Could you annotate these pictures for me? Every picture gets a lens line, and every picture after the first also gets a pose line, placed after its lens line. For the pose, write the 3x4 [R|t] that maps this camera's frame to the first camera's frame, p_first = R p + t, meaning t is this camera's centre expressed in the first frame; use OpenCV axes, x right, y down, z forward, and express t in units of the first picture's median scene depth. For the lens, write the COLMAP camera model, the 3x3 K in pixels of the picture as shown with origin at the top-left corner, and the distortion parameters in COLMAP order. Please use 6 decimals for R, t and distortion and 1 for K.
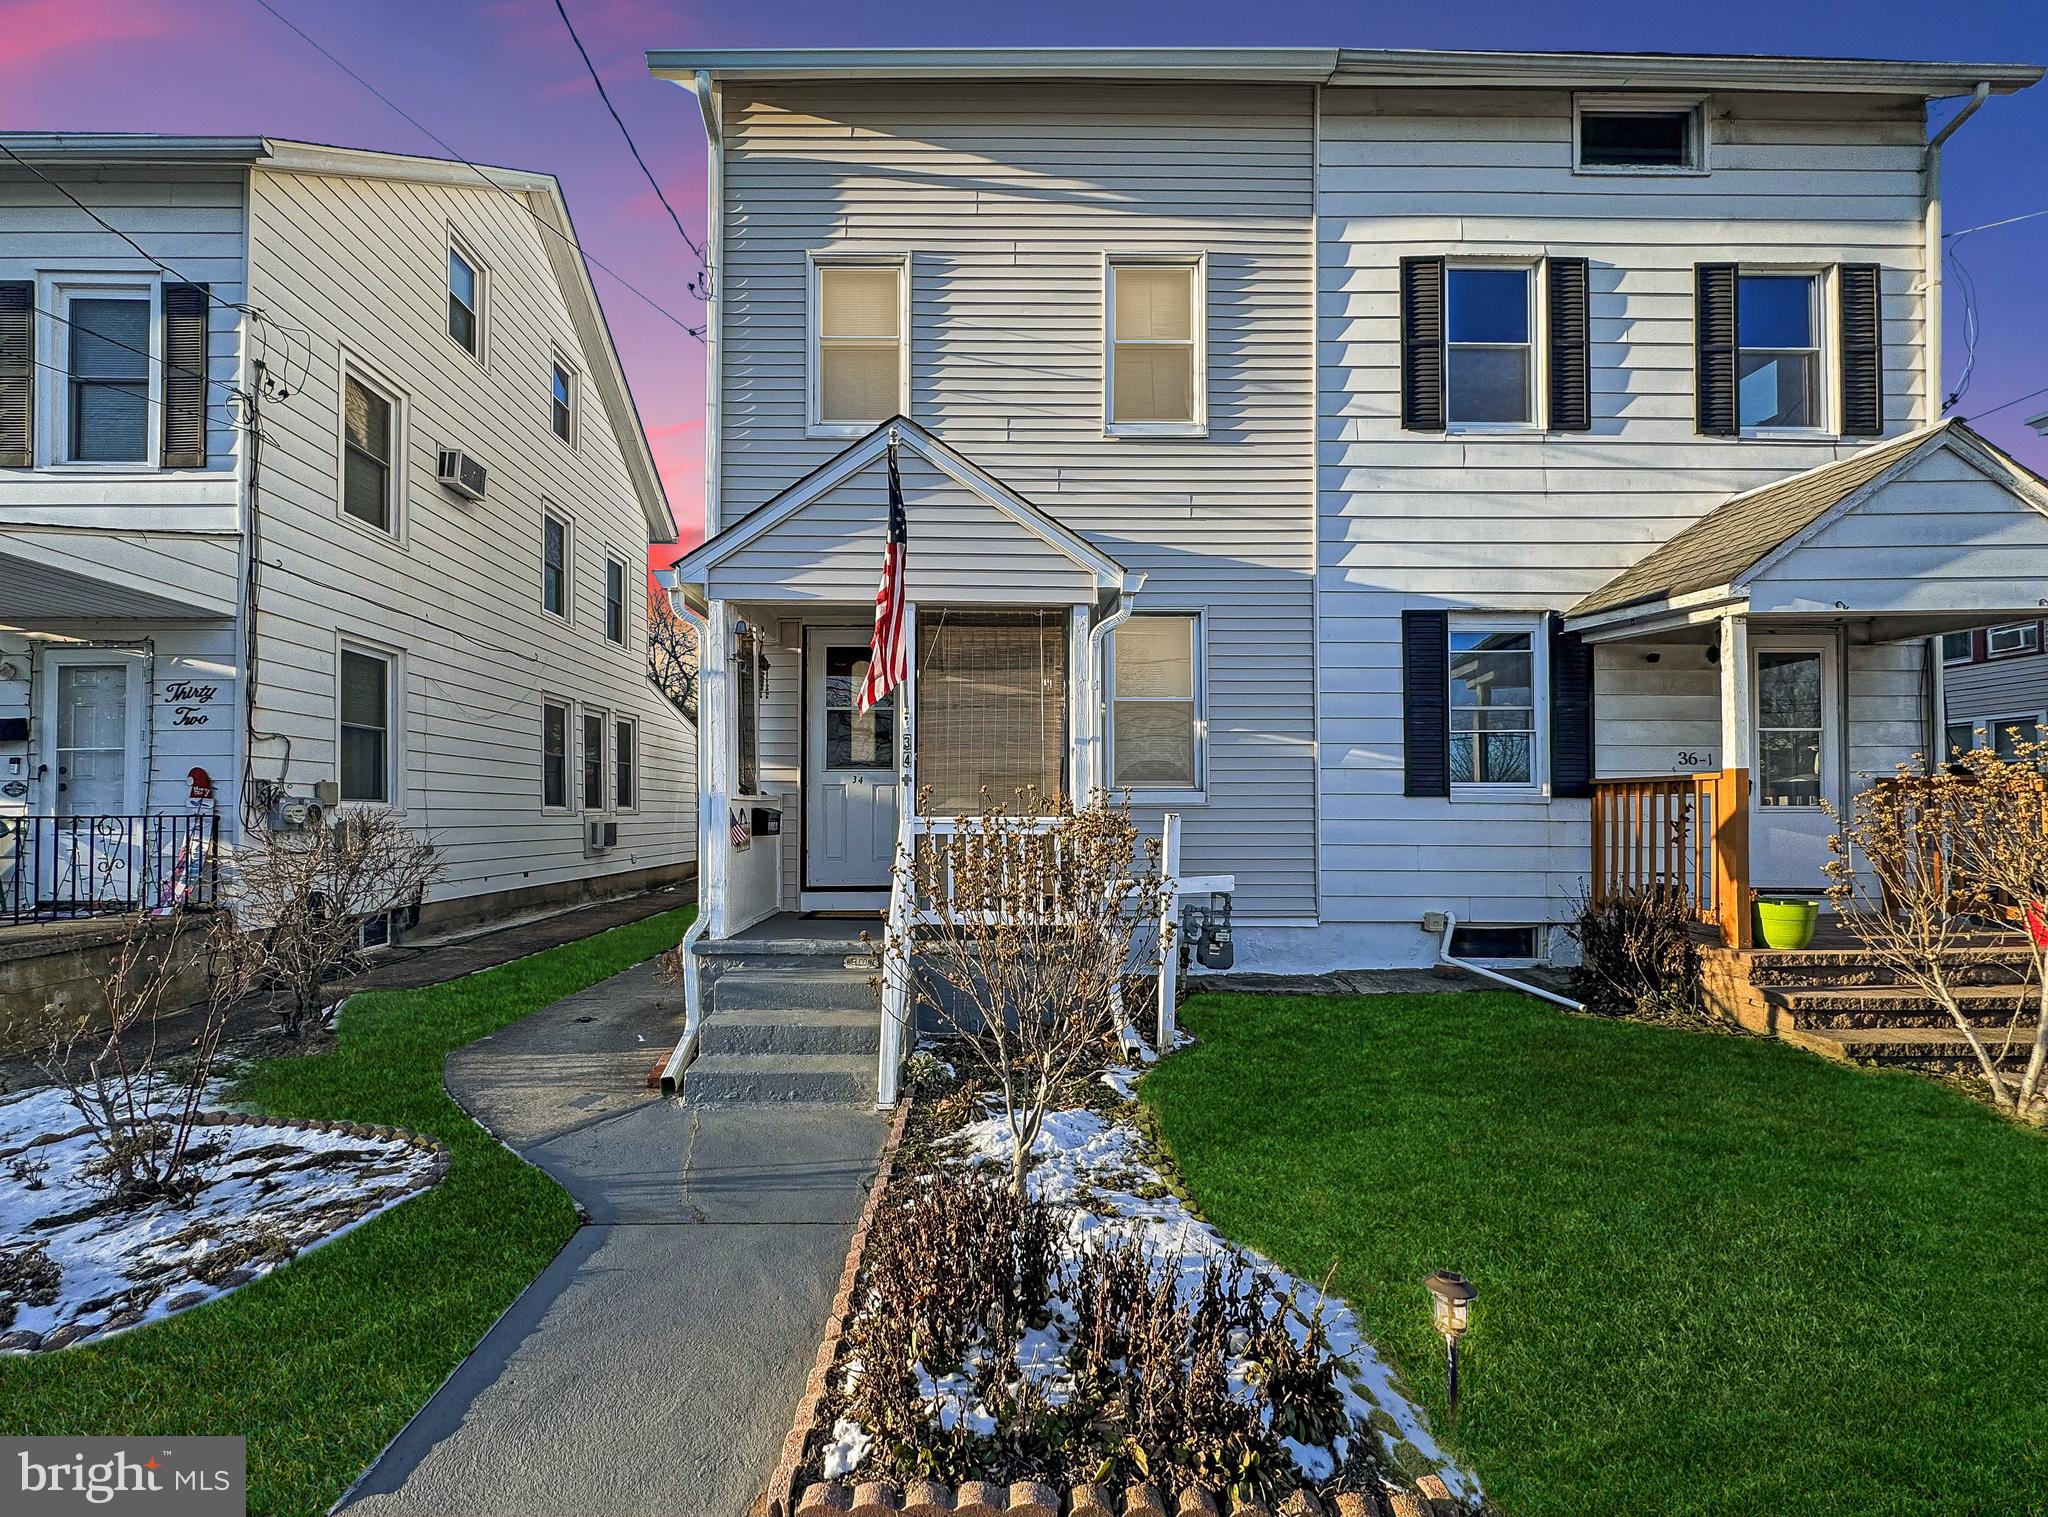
lens RADIAL K [[840.7, 0, 972.8], [0, 840.7, 806.4], [0, 0, 1]] dist [-0.002320, -0.000433]
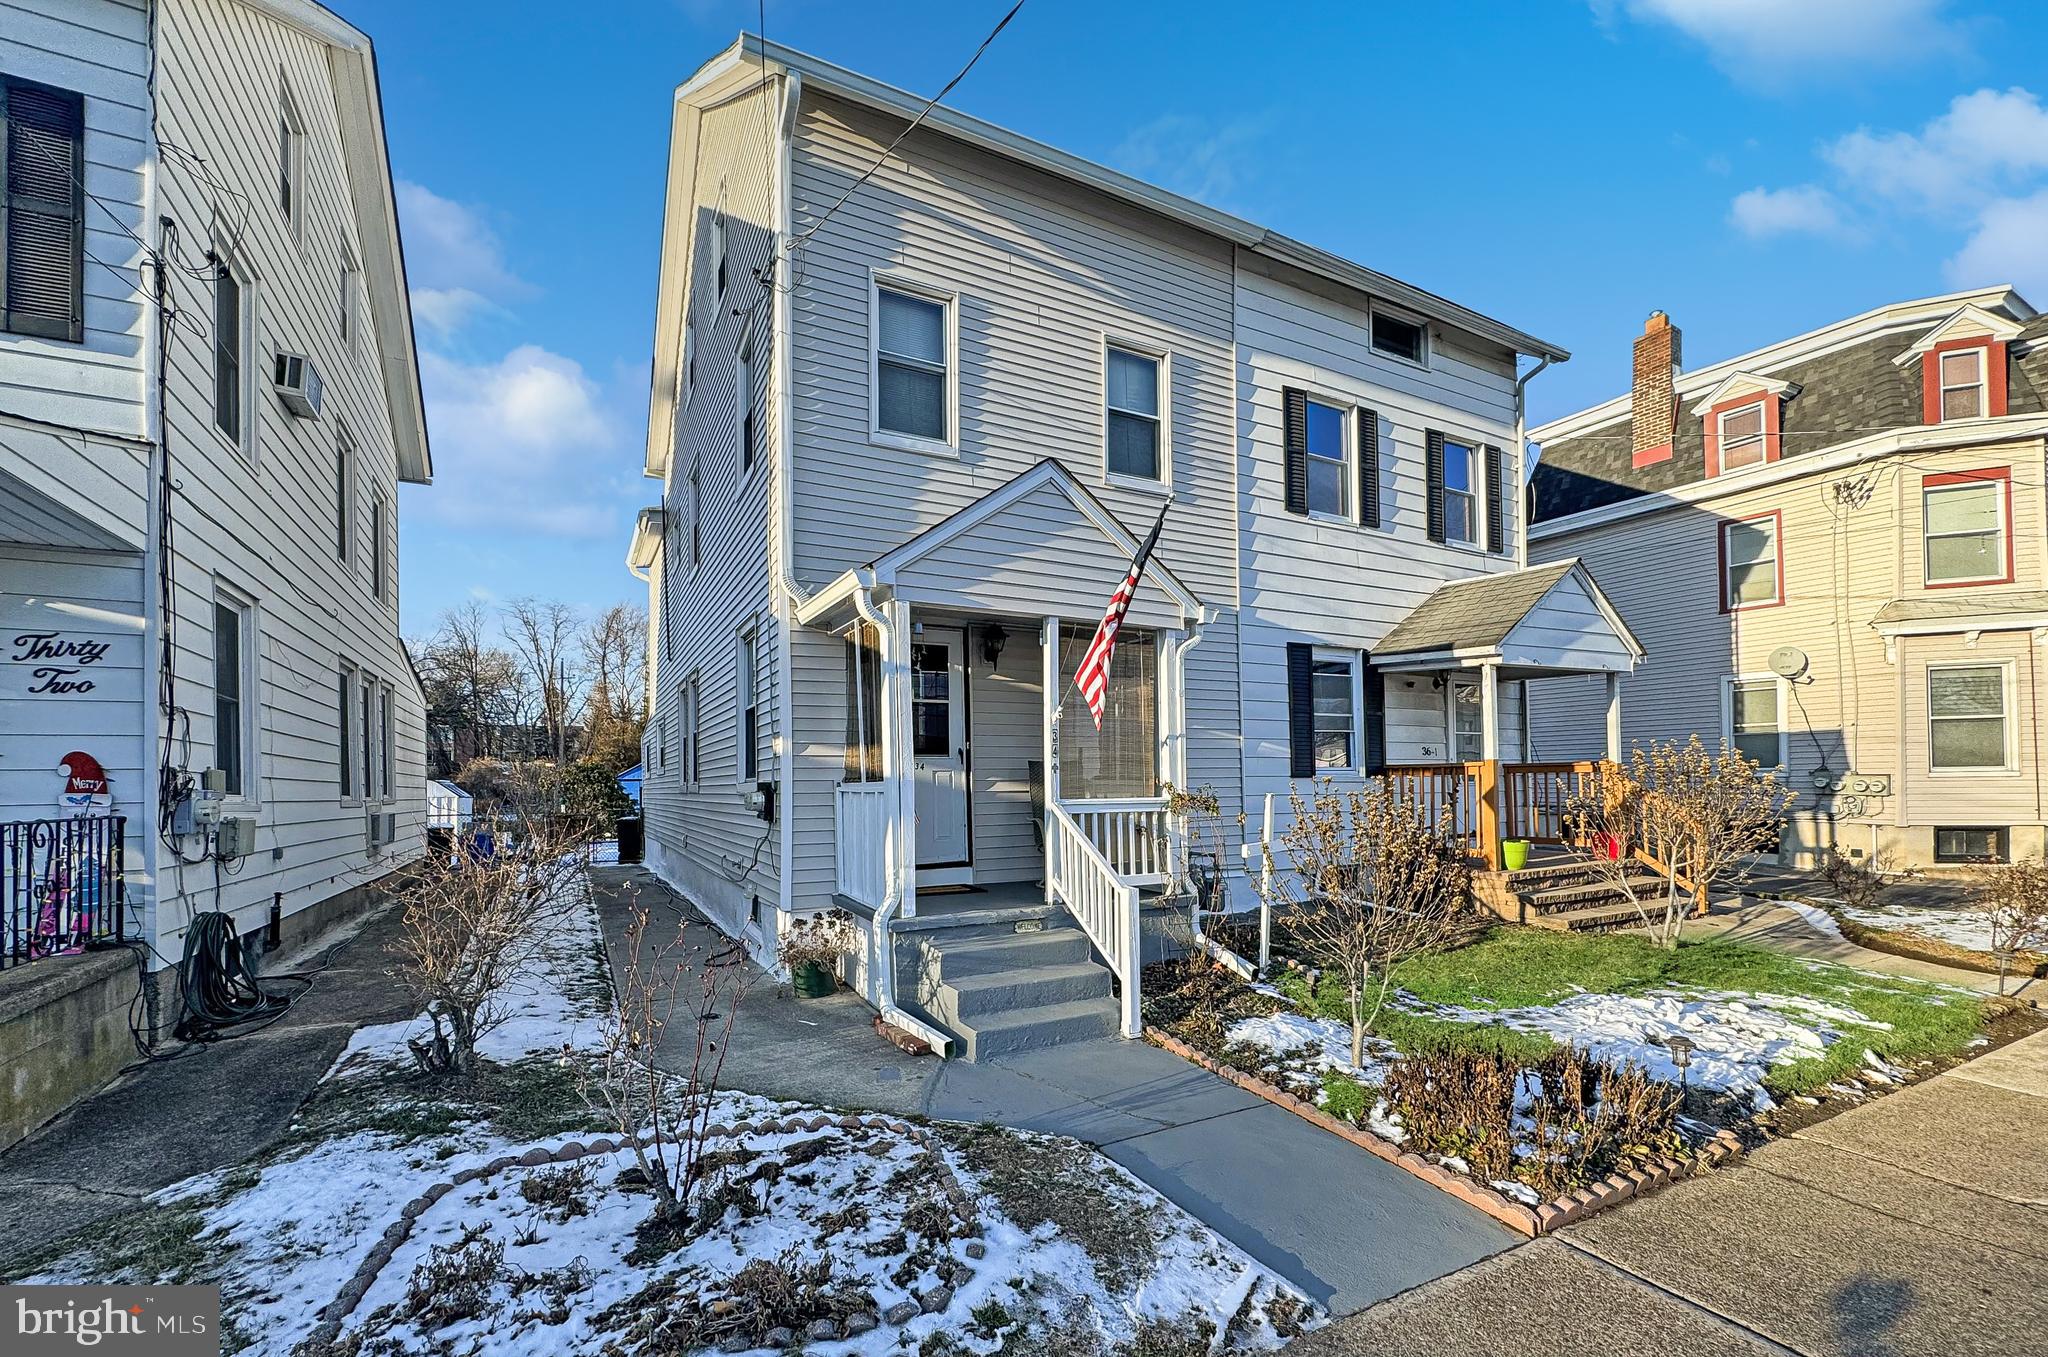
lens RADIAL K [[830.7, 0, 975.8], [0, 830.7, 780.8], [0, 0, 1]] dist [-0.003510, -0.000298]
pose [[0.897307, -0.010243, 0.441289, -0.549414], [0.012376, 0.999922, -0.001954, -0.010036], [-0.441234, 0.007215, 0.897363, 0.006879]]
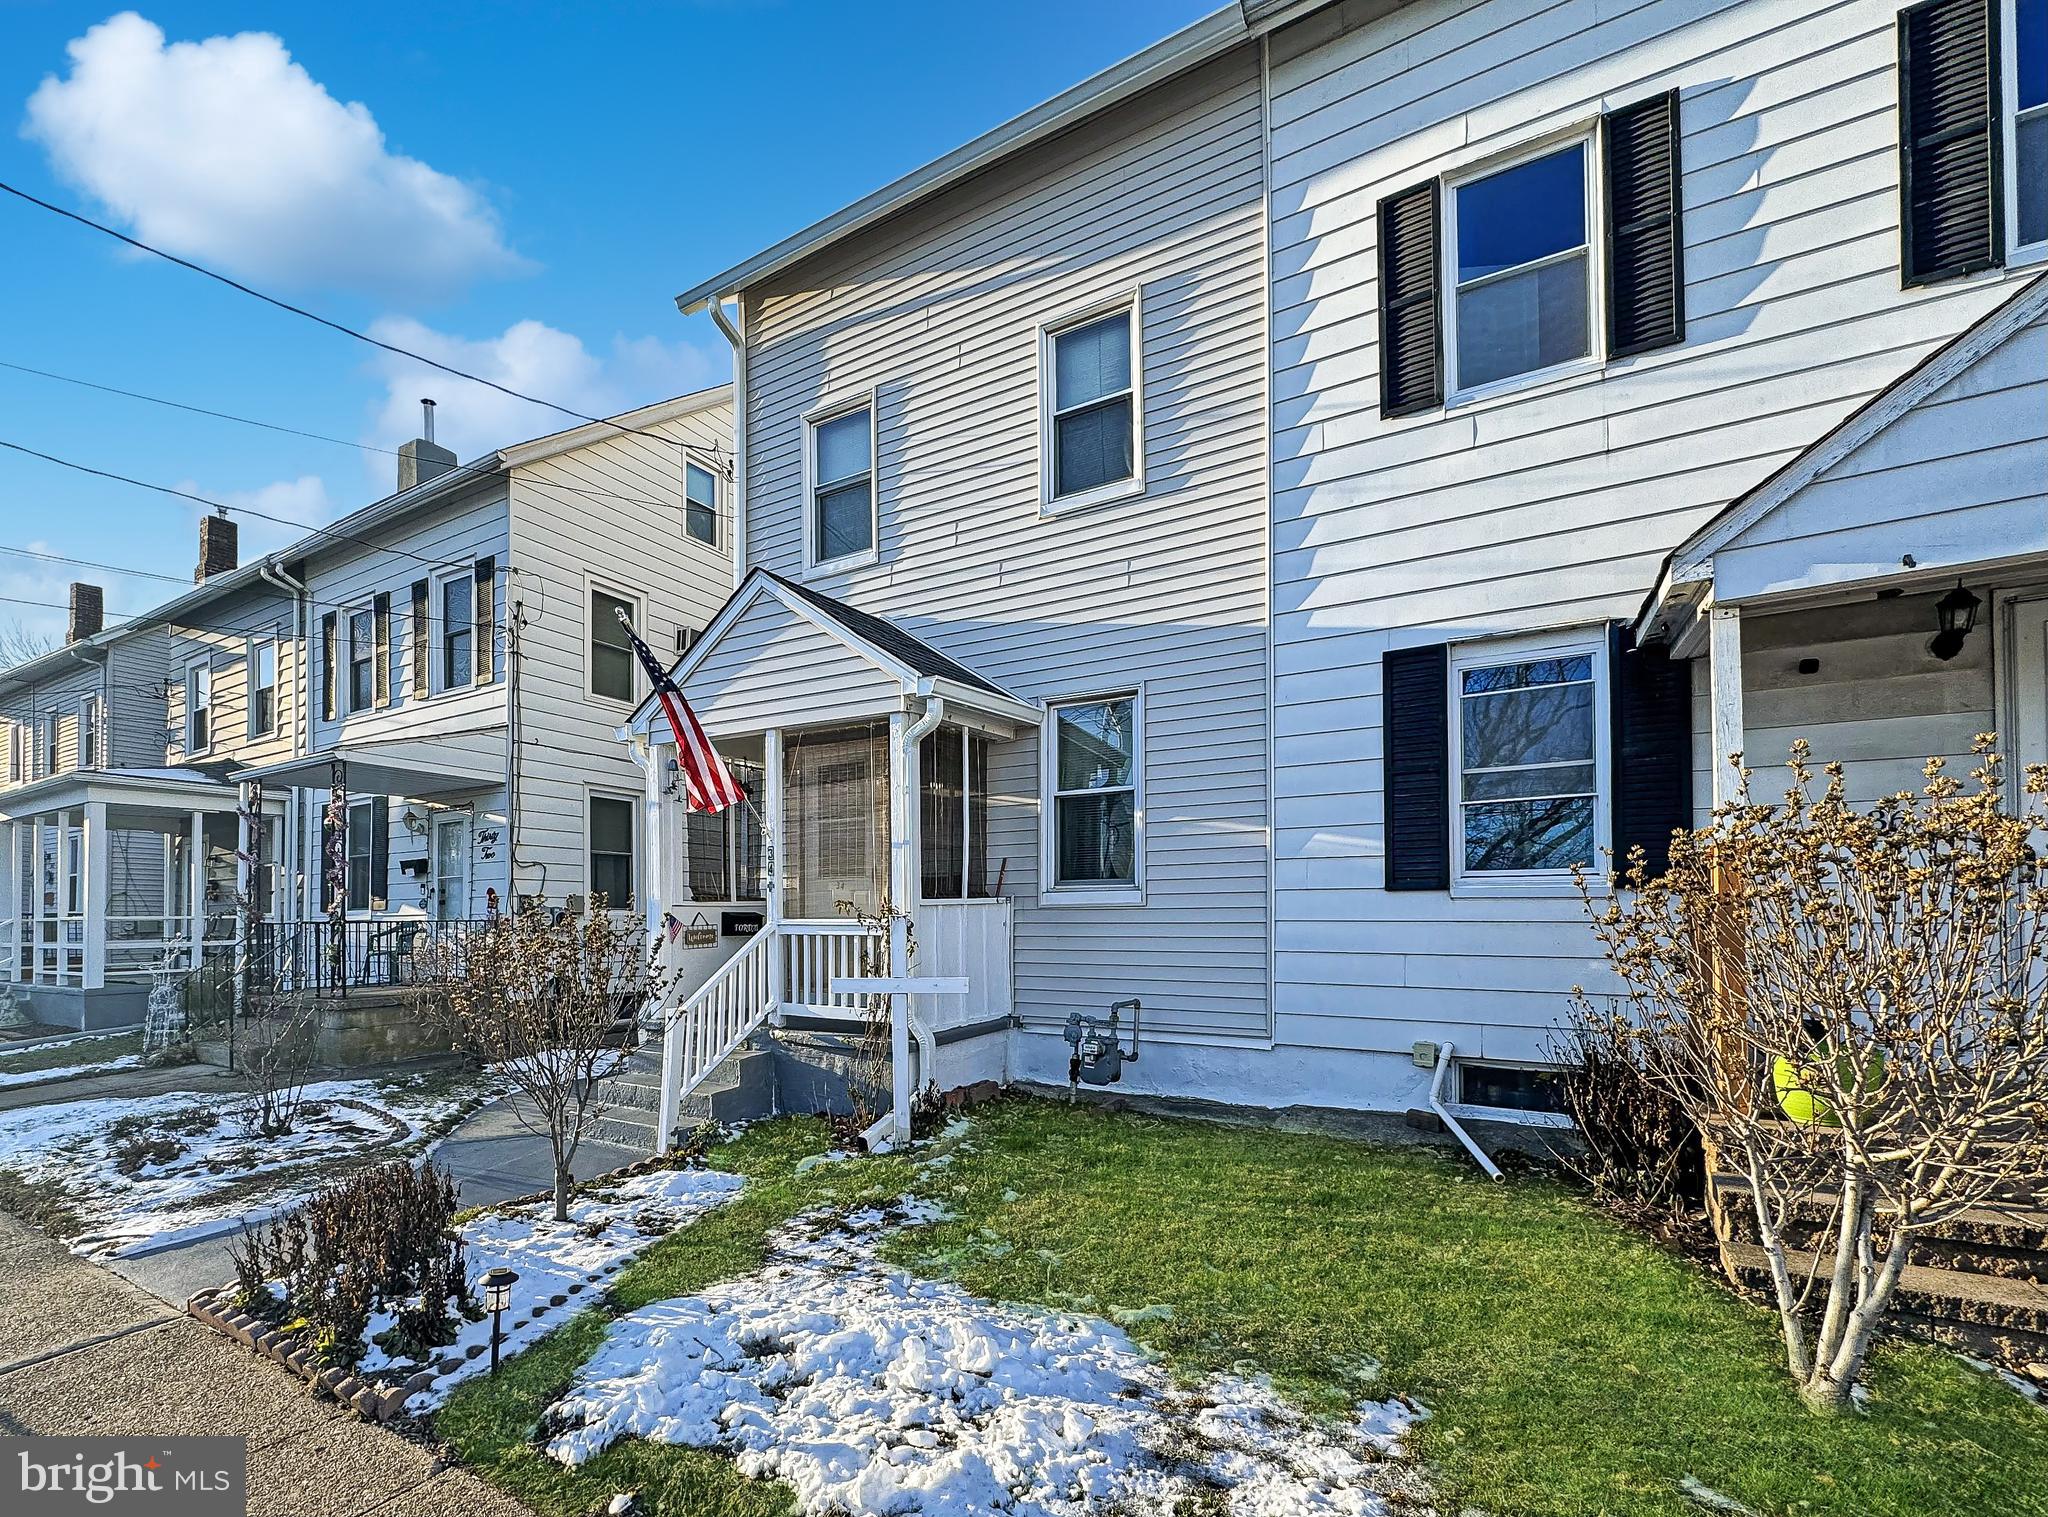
lens RADIAL K [[930.1, 0, 947.2], [0, 930.1, 912.5], [0, 0, 1]] dist [-0.006204, 0.001526]
pose [[0.845674, -0.007771, -0.533643, 0.627680], [0.009052, 0.999959, -0.000215, 0.004734], [0.533623, -0.004648, 0.845710, 0.053372]]
